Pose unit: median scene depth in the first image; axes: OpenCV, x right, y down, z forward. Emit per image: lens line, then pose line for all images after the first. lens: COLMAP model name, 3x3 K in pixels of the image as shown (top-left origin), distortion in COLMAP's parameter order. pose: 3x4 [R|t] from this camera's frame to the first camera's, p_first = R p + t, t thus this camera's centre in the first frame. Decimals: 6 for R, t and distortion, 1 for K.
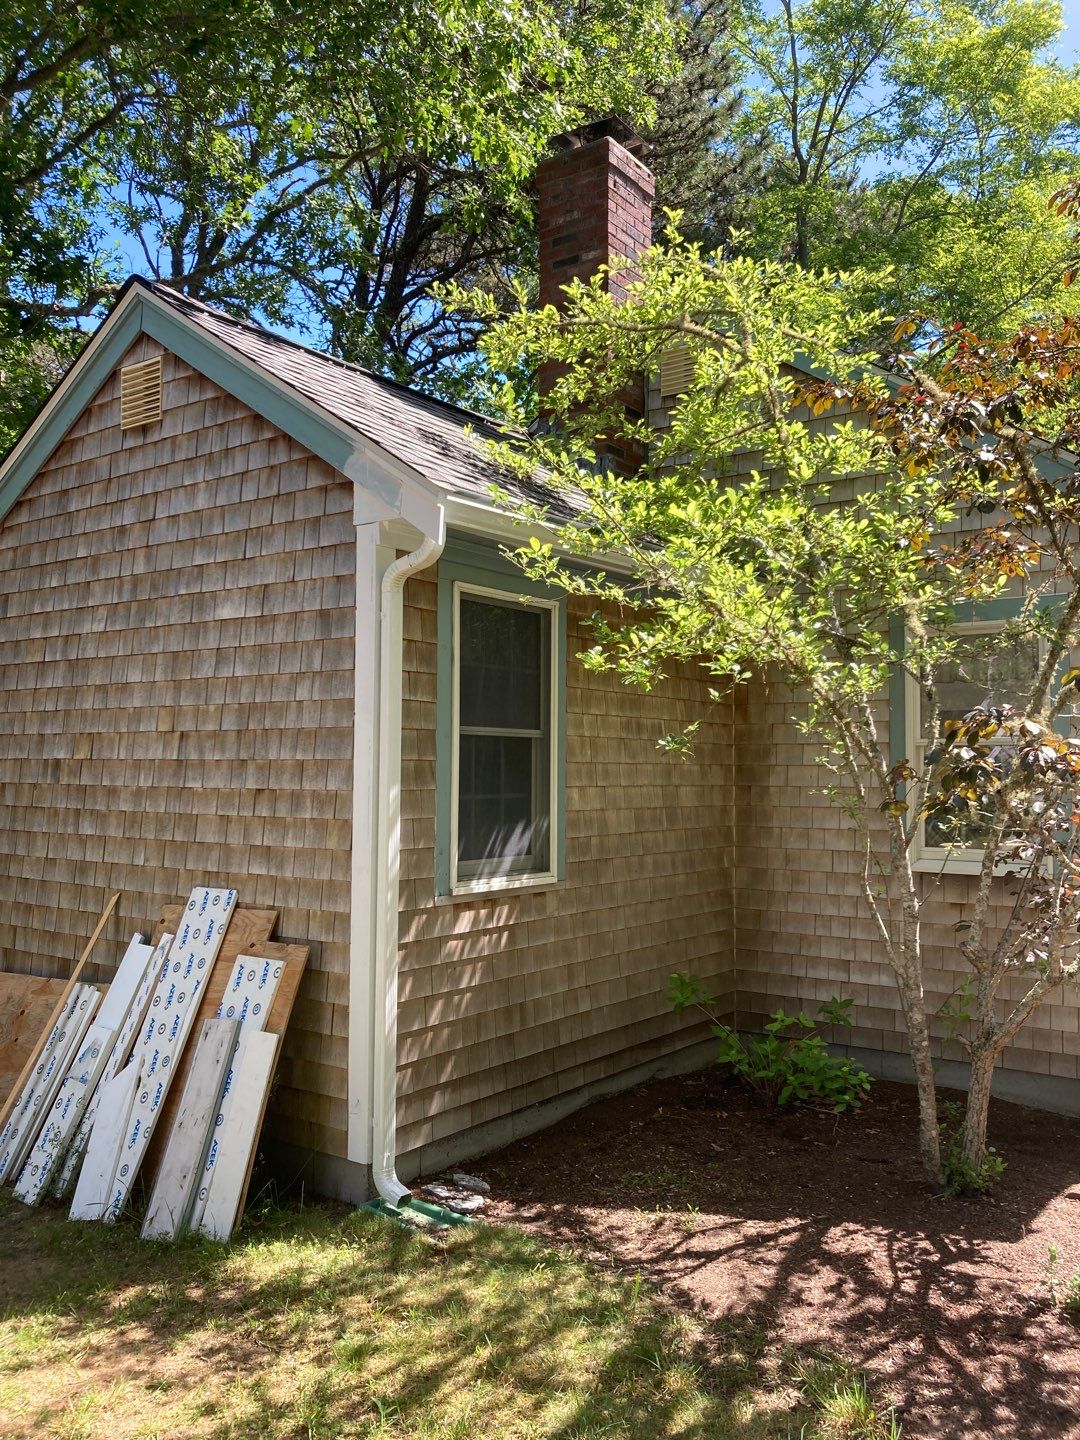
lens RADIAL K [[1177.5, 0, 551.5], [0, 1177.5, 717.4], [0, 0, 1]] dist [0.038075, -0.023734]
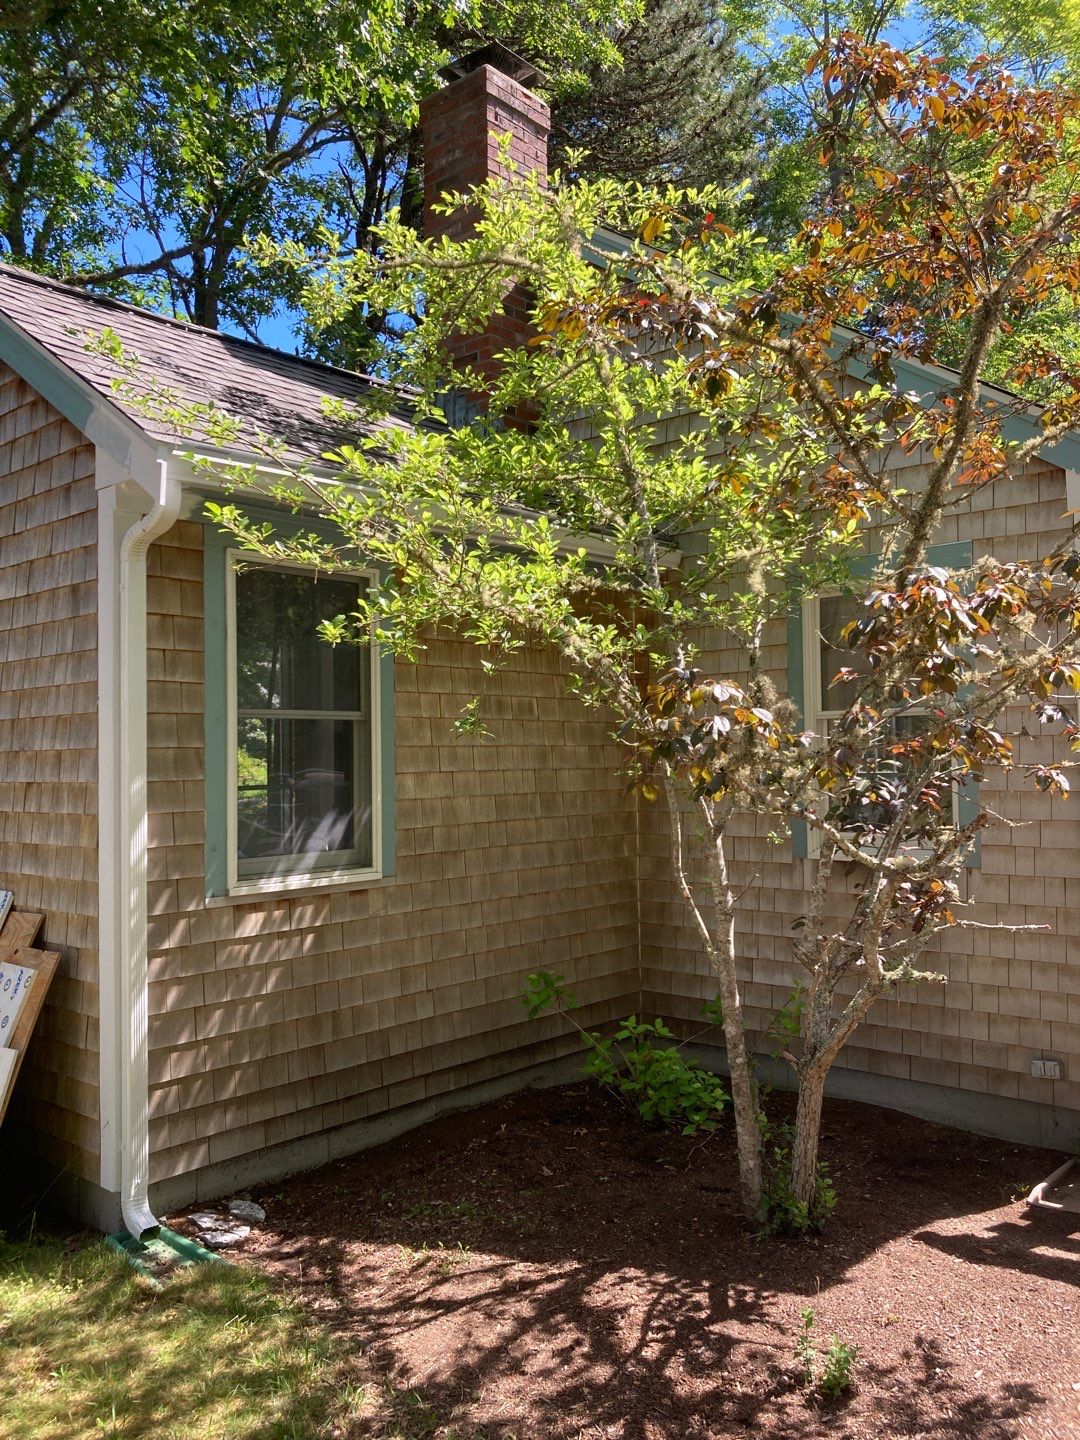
lens RADIAL K [[1177.5, 0, 535.3], [0, 1177.5, 721.0], [0, 0, 1]] dist [0.038075, -0.023734]
pose [[0.995072, -0.023852, -0.096245, 0.247428], [0.025308, 0.999583, 0.013933, 0.009920], [0.095872, -0.016300, 0.995260, 0.120746]]
